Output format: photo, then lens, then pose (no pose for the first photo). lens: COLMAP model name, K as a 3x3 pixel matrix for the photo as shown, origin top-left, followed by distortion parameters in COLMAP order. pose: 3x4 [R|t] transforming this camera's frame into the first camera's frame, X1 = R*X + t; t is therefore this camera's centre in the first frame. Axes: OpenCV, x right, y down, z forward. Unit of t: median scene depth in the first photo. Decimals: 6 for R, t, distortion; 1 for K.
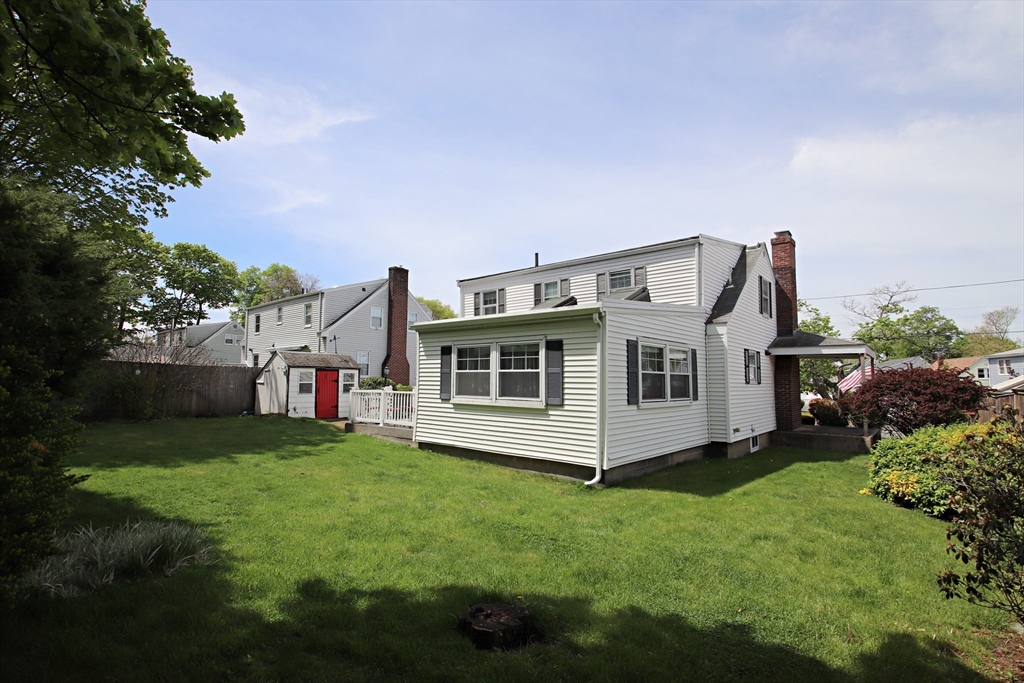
lens RADIAL K [[477.6, 0, 509.7], [0, 477.6, 337.8], [0, 0, 1]] dist [0.027990, -0.052224]
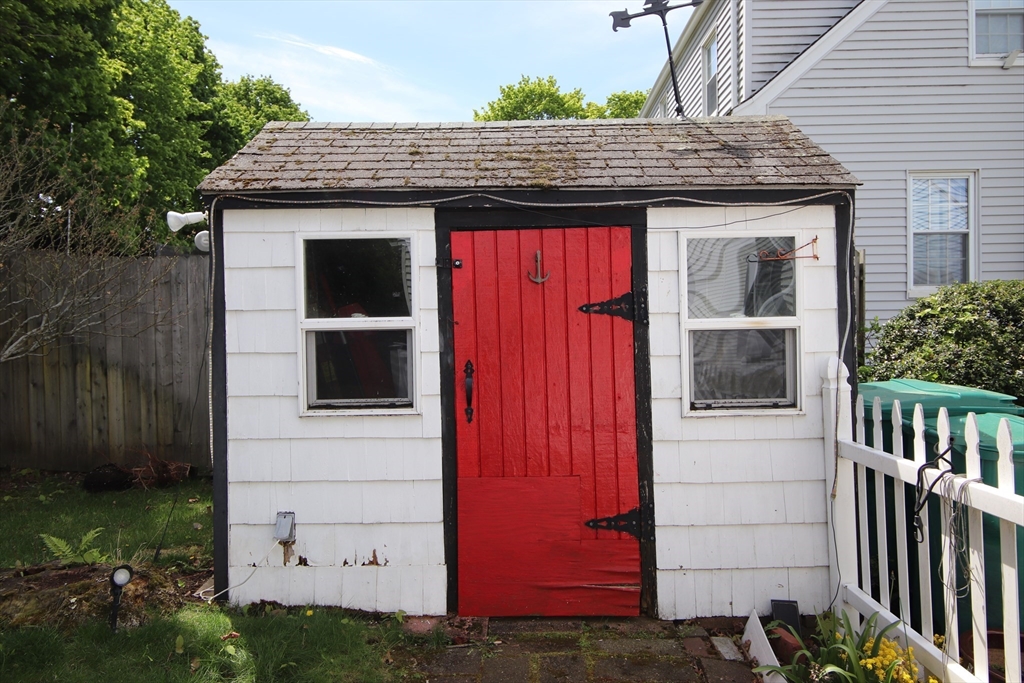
lens RADIAL K [[724.5, 0, 513.2], [0, 724.5, 325.1], [0, 0, 1]] dist [0.045324, -0.067121]
pose [[0.647021, -0.006289, -0.762446, -0.378162], [0.083189, 0.994579, 0.062391, 0.125402], [0.757920, -0.103795, 0.644037, 1.338935]]
